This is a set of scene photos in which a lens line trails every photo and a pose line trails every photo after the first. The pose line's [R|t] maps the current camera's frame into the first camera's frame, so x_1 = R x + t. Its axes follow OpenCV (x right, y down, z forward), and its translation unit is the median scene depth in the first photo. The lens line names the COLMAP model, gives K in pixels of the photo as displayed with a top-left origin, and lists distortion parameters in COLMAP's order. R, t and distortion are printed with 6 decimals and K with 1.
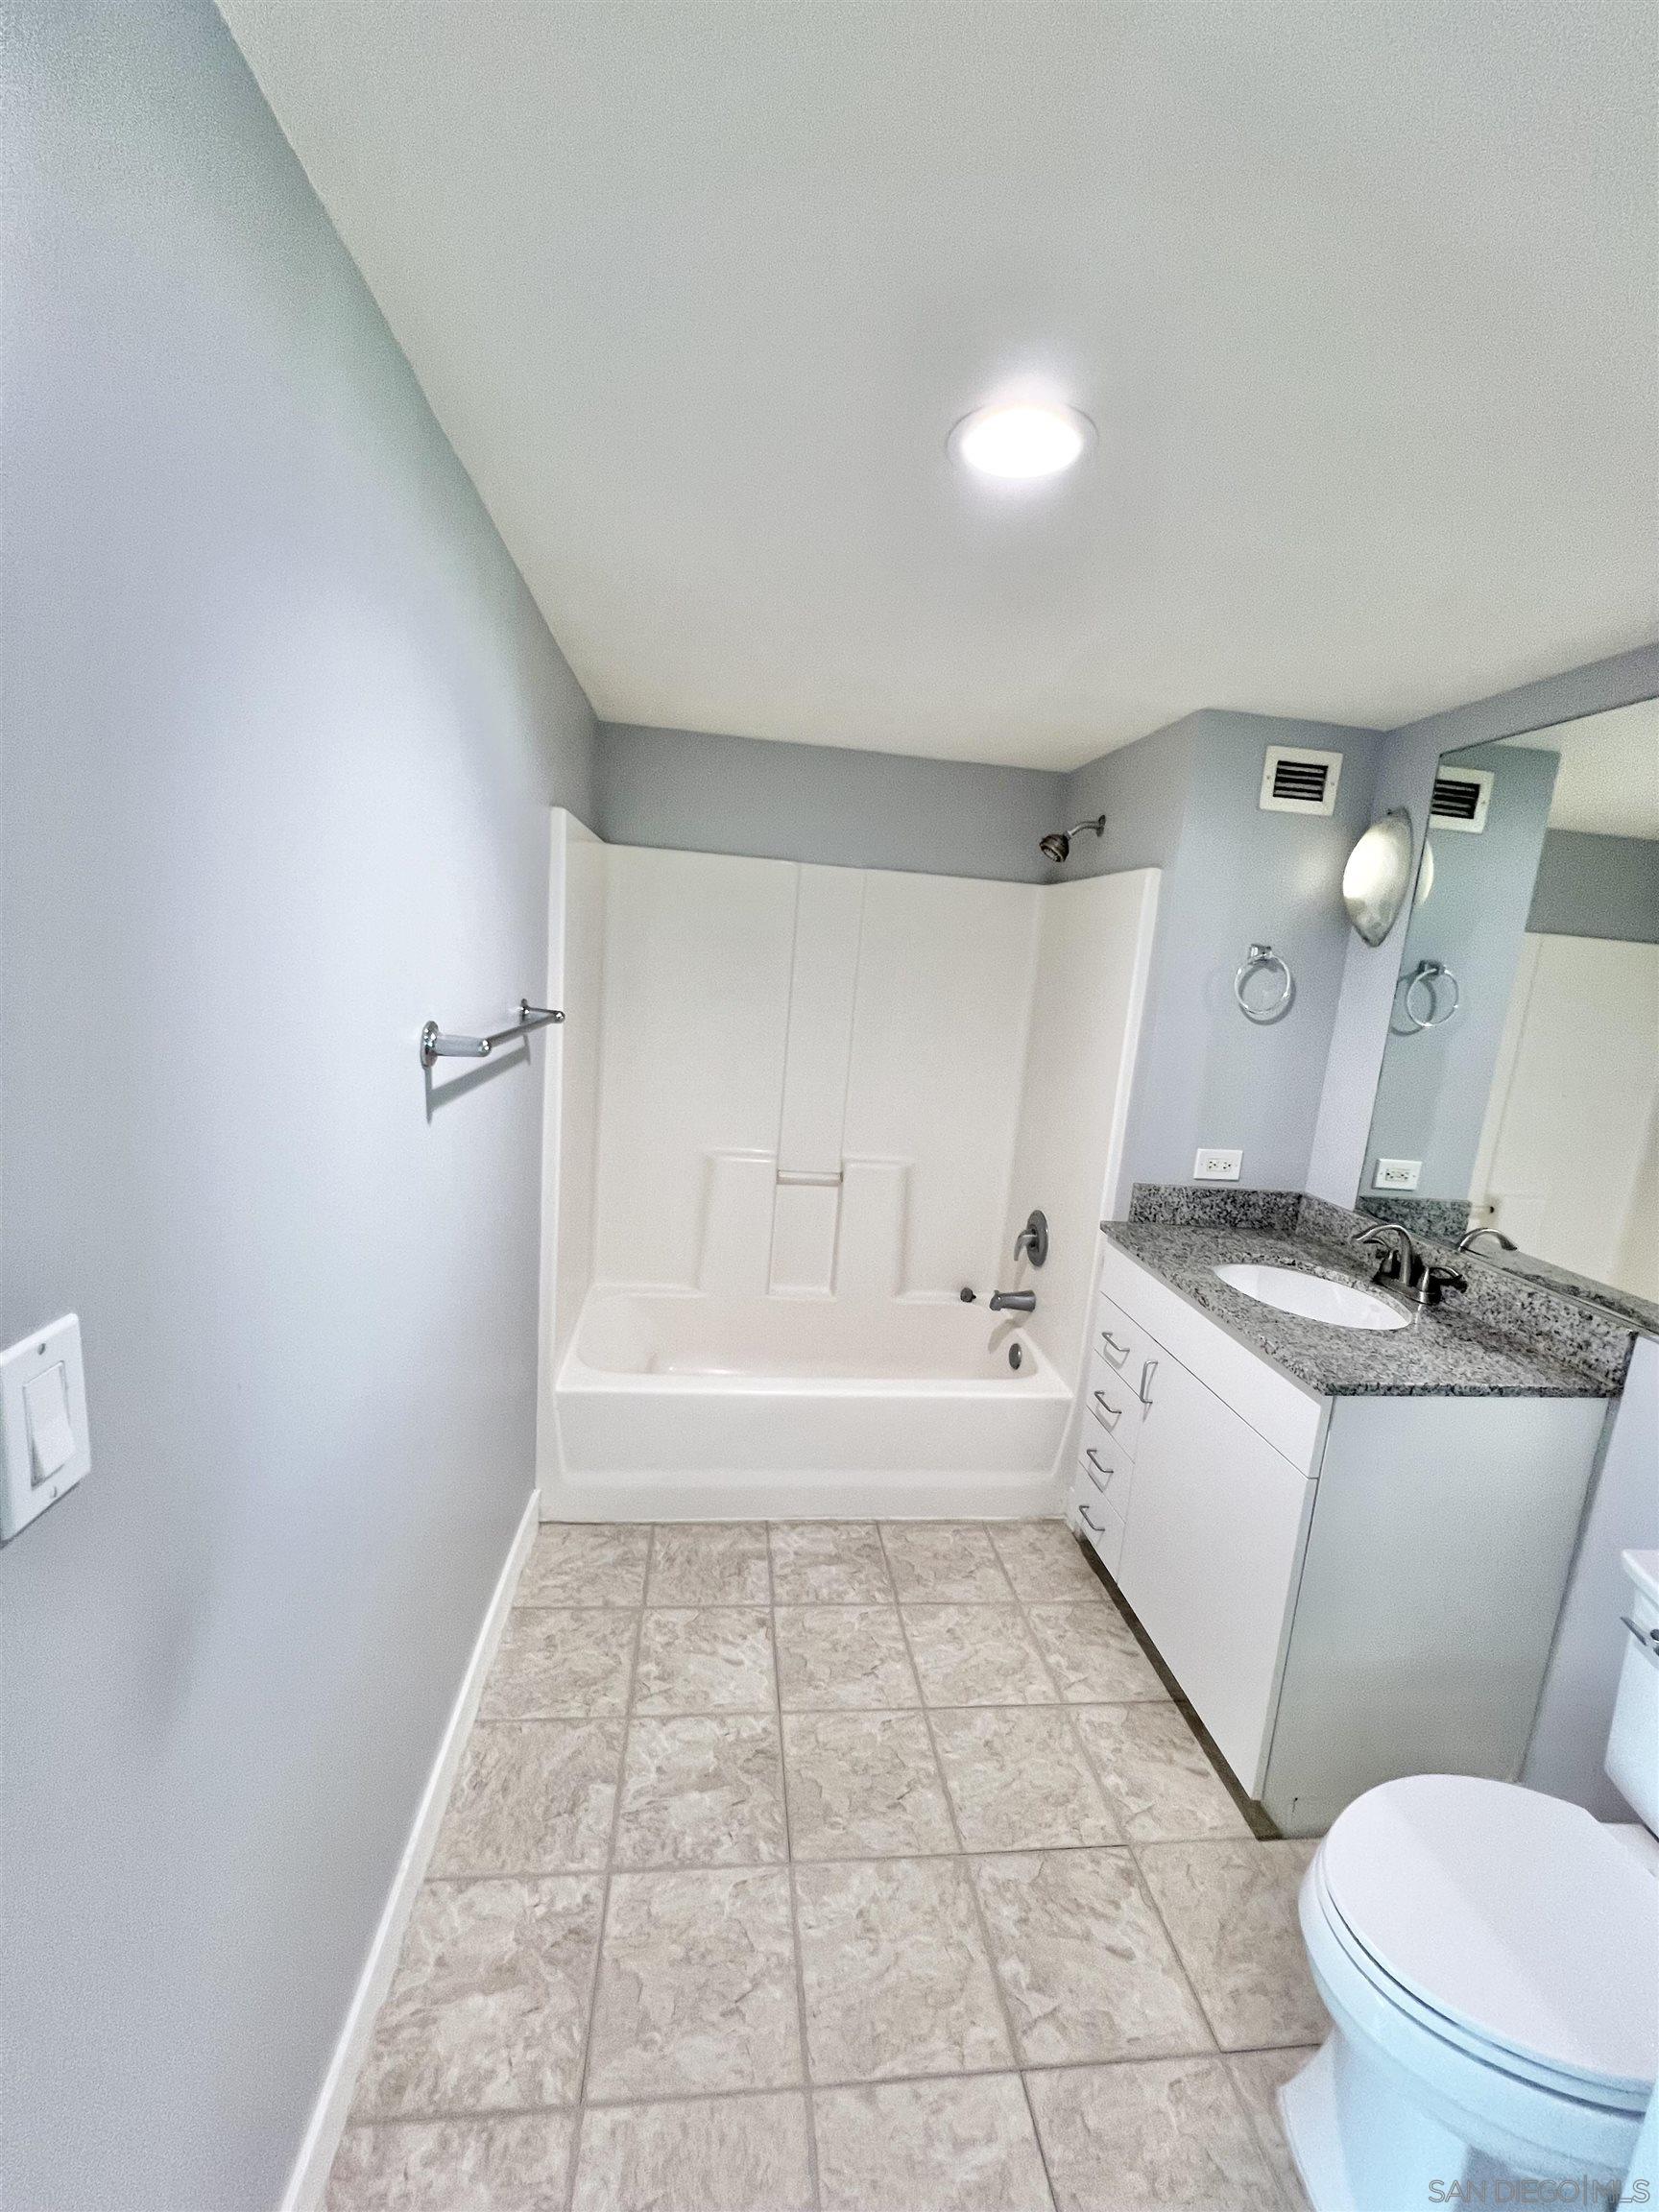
lens RADIAL K [[883.5, 0, 827.0], [0, 883.5, 1108.4], [0, 0, 1]] dist [-0.002995, -0.000251]
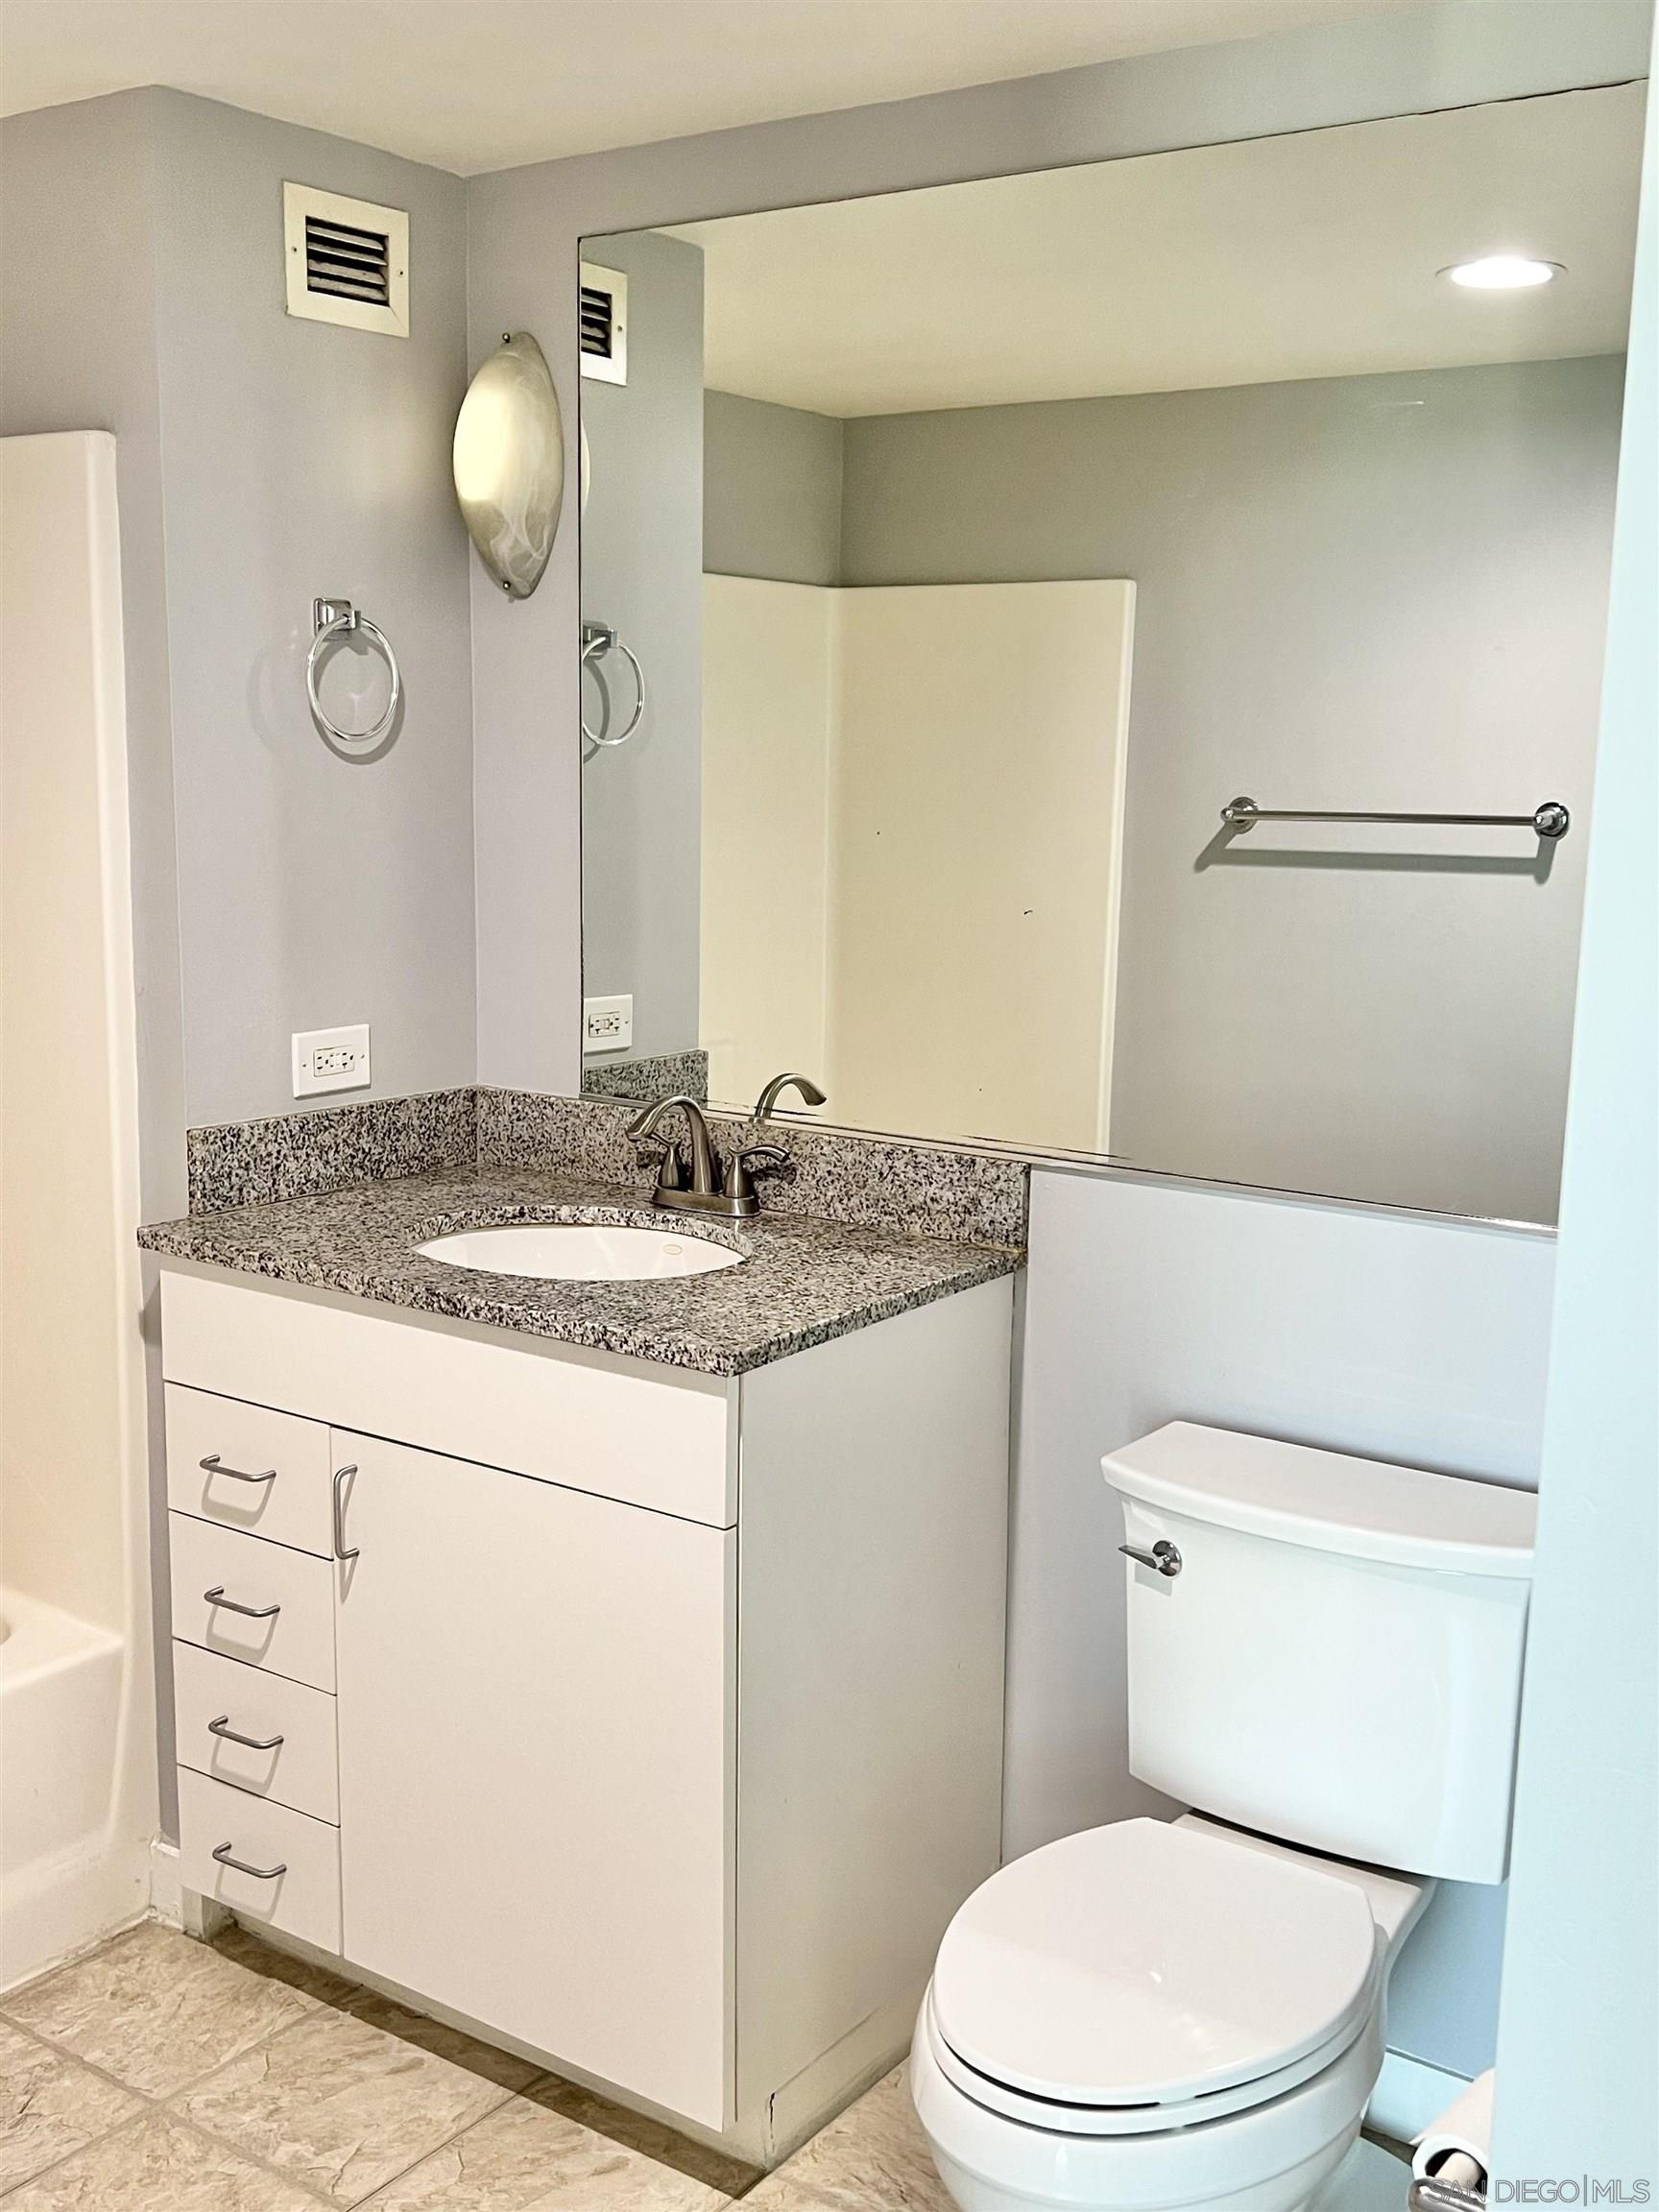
lens RADIAL K [[2227.1, 0, 822.4], [0, 2227.1, 1129.0], [0, 0, 1]] dist [0.116911, -0.265751]
pose [[0.670408, -0.195205, 0.715855, -0.287682], [0.162645, 0.979971, 0.114907, 0.003451], [-0.723947, 0.039395, 0.688729, -0.044976]]
